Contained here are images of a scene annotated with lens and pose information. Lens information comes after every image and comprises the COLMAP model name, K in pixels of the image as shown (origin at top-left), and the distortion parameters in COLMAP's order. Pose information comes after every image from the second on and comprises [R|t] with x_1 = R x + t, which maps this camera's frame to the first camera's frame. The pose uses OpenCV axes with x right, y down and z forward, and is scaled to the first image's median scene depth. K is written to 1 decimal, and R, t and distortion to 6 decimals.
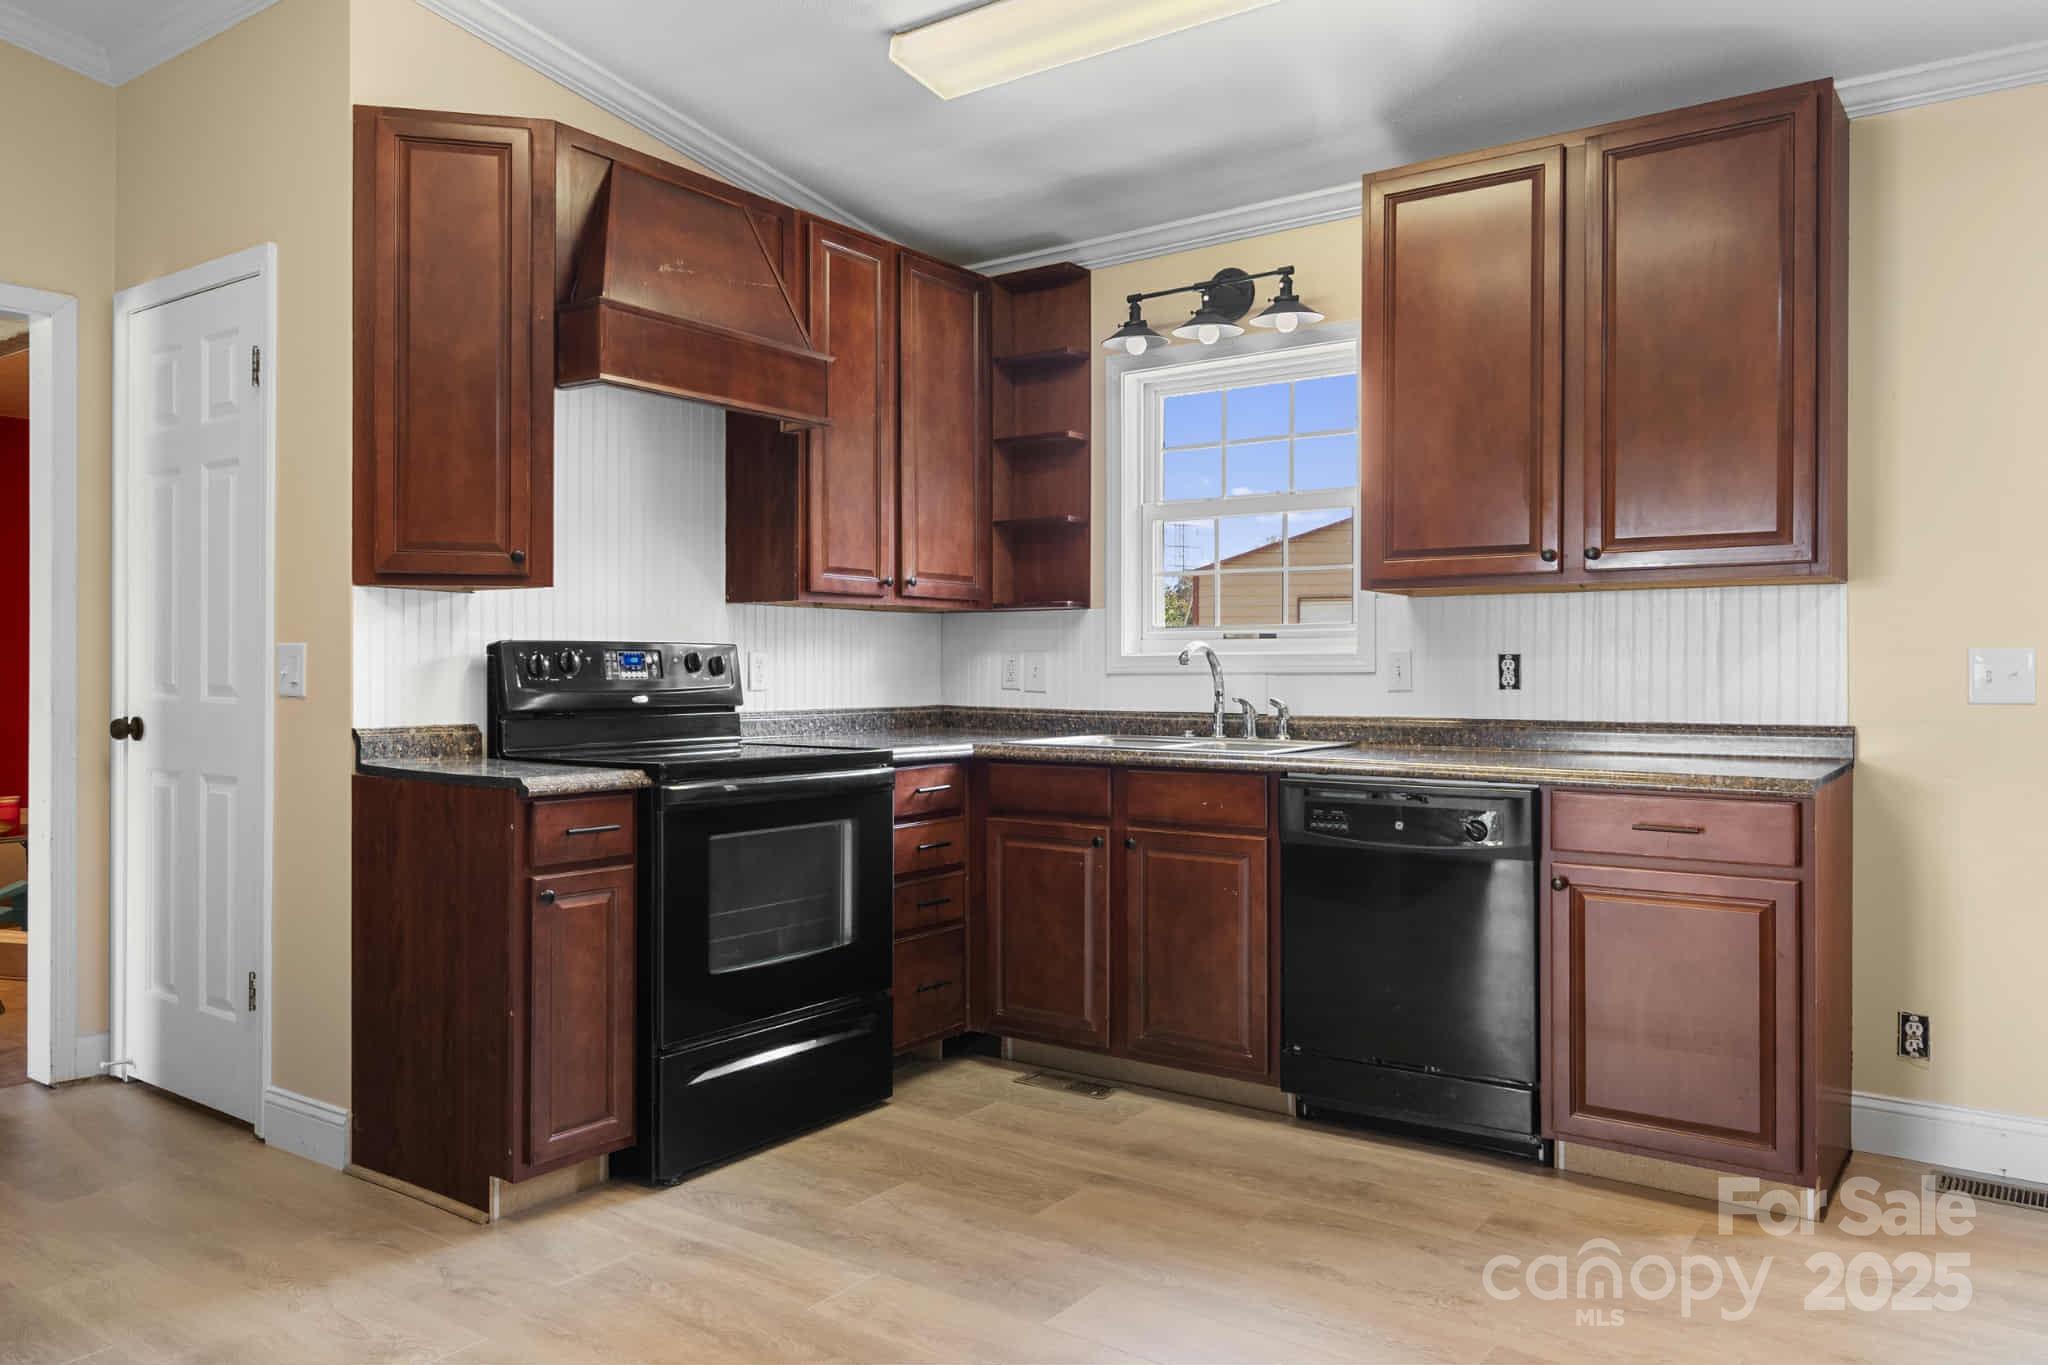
lens RADIAL K [[1443.5, 0, 1029.8], [0, 1443.5, 665.9], [0, 0, 1]] dist [-0.007533, -0.002471]
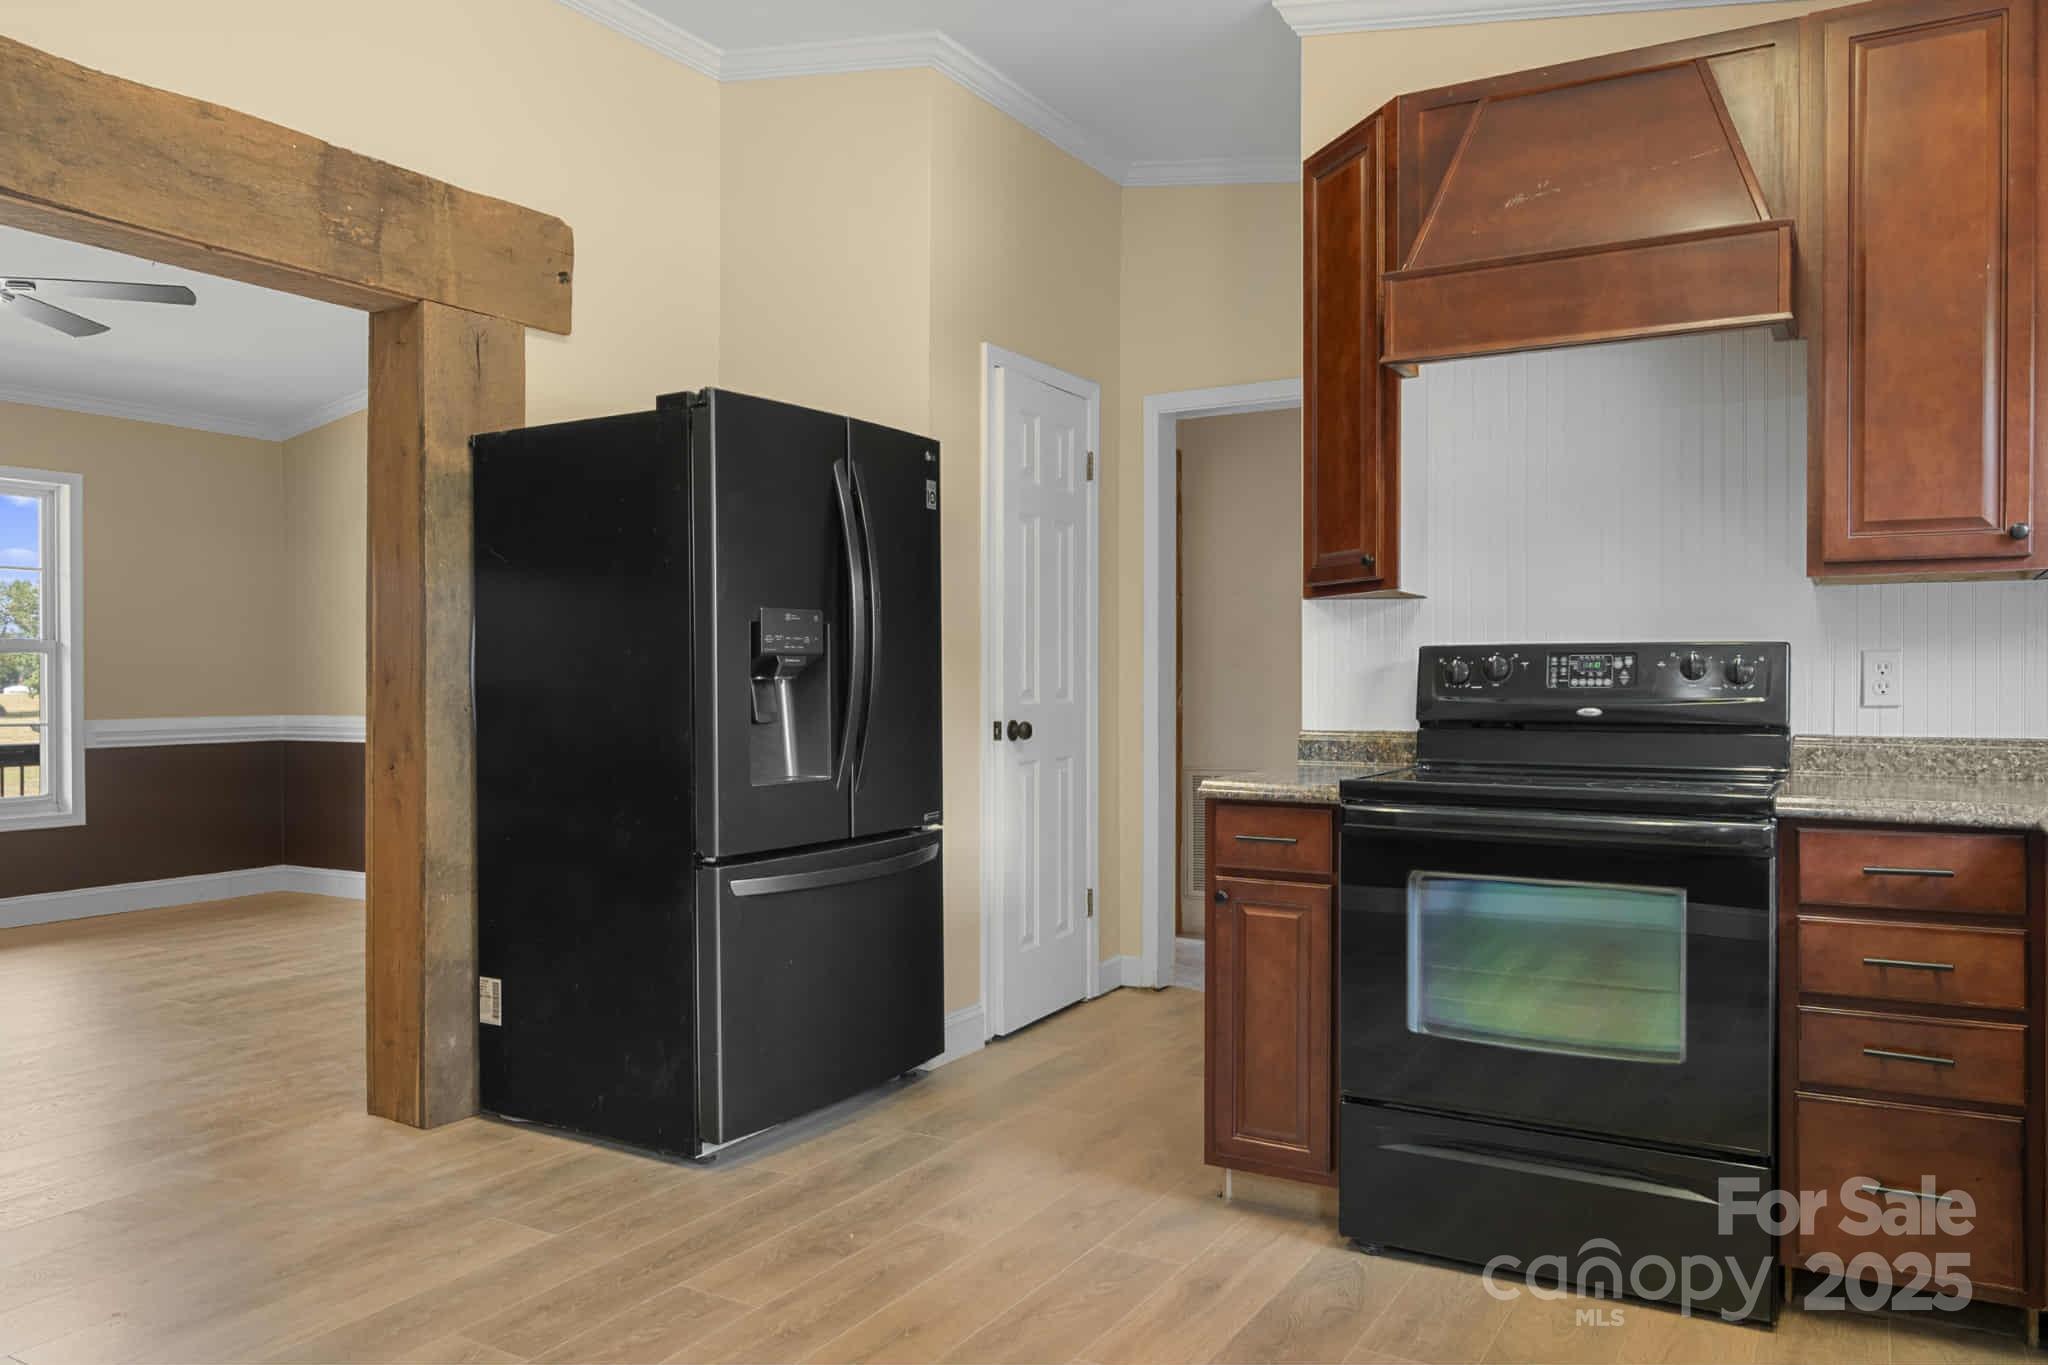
lens RADIAL K [[1443.5, 0, 1029.8], [0, 1443.5, 665.9], [0, 0, 1]] dist [-0.007533, -0.002471]
pose [[0.099589, -0.006144, -0.995010, 0.521087], [0.001304, 0.999981, -0.006044, 0.001176], [0.995028, -0.000696, 0.099595, 0.587341]]
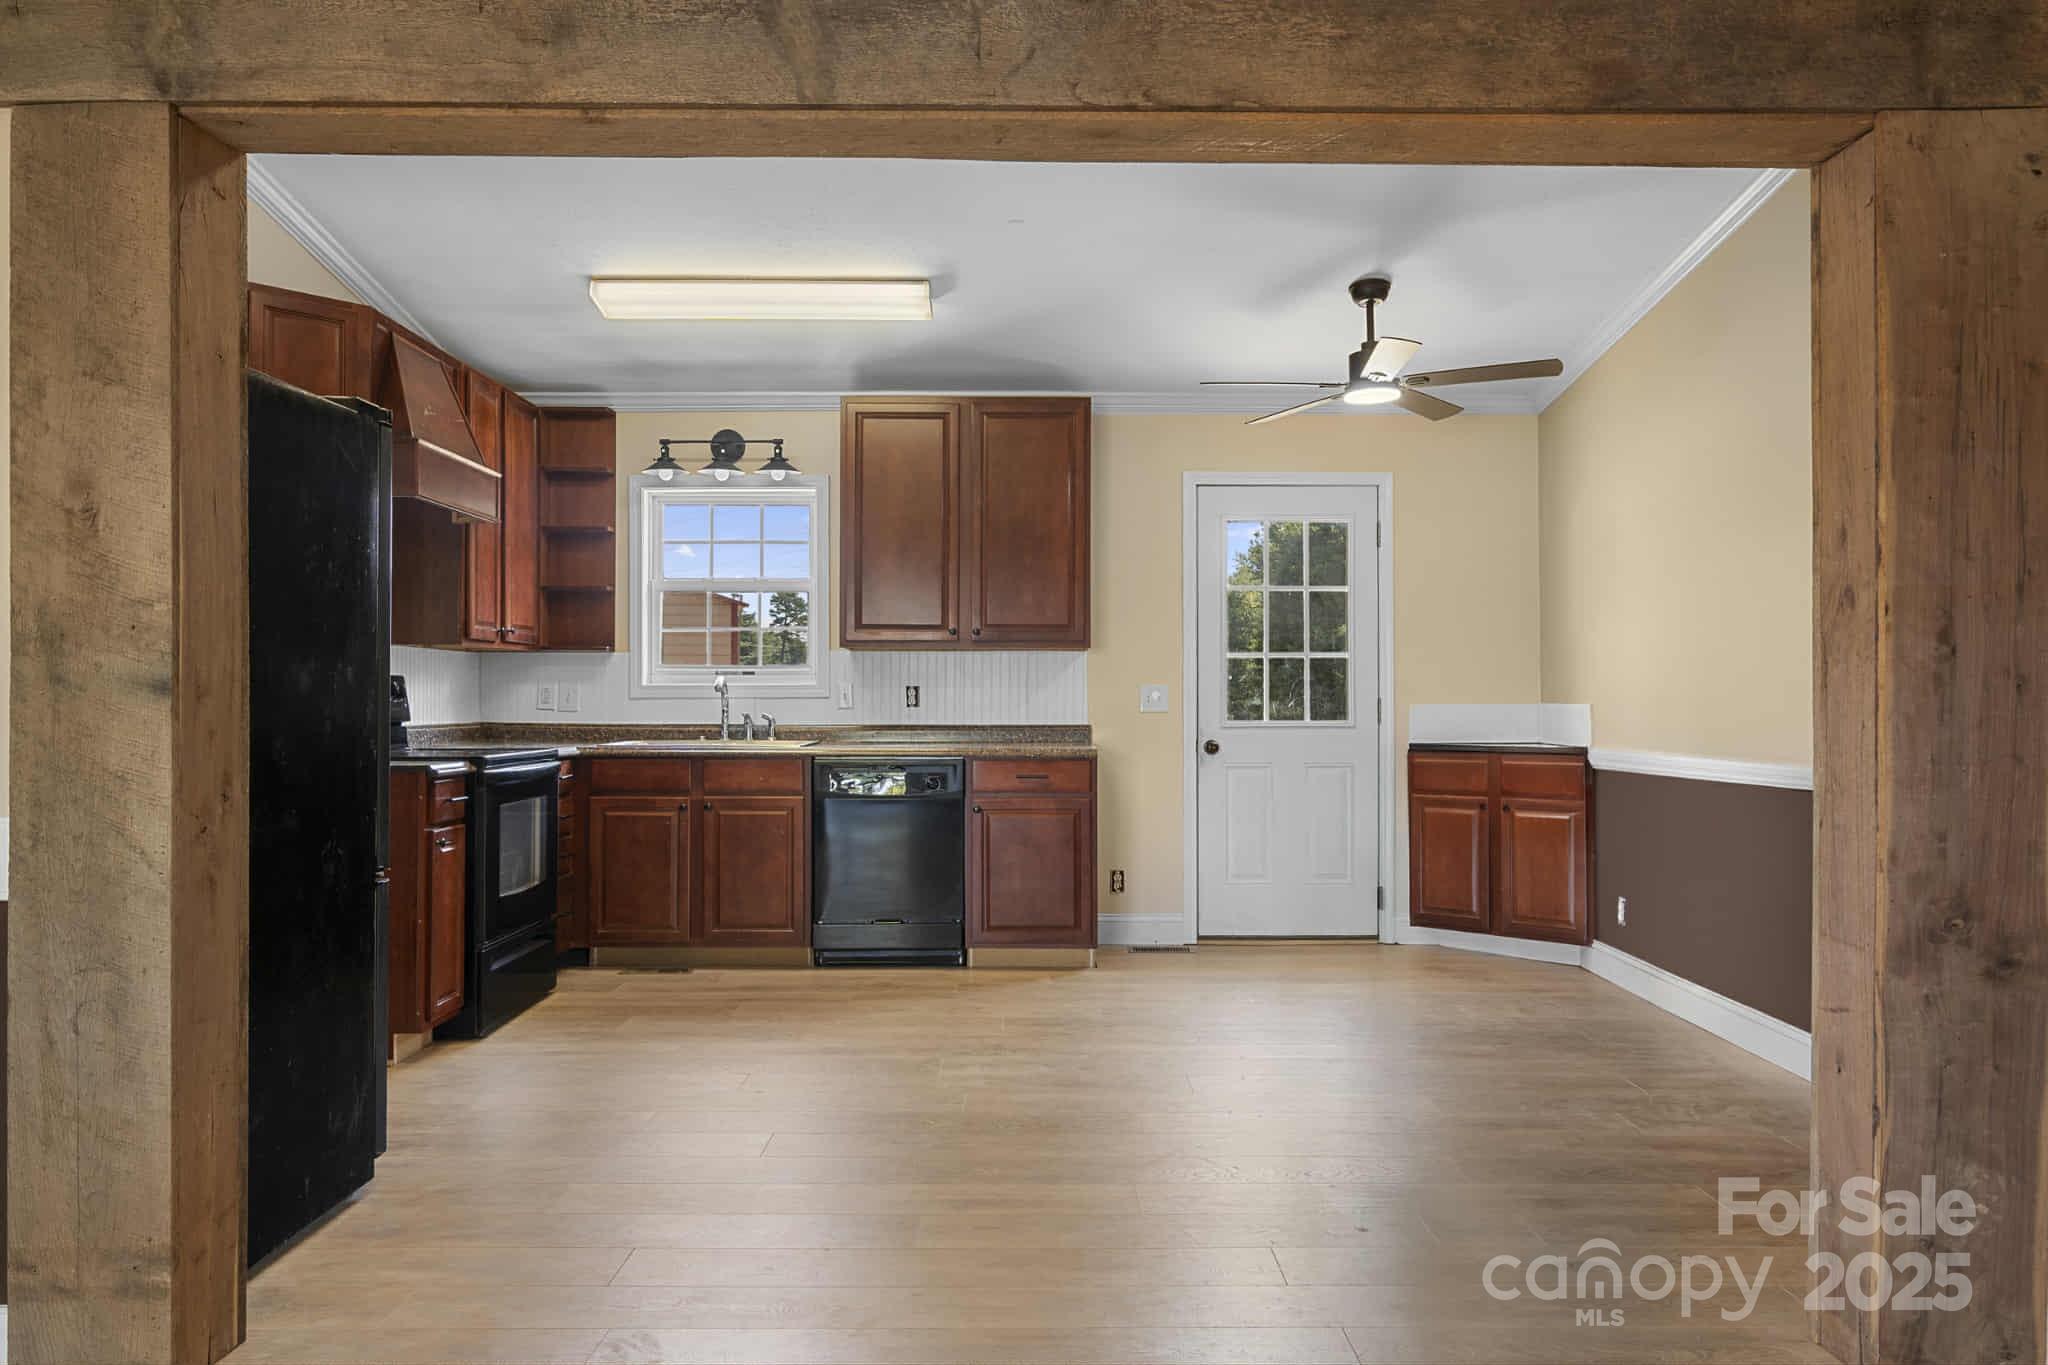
lens RADIAL K [[1443.5, 0, 1029.8], [0, 1443.5, 665.9], [0, 0, 1]] dist [-0.007533, -0.002471]
pose [[0.810650, 0.012958, 0.585387, -0.556434], [-0.001650, 0.999802, -0.019847, 0.001387], [-0.585528, 0.015123, 0.810511, -0.463677]]
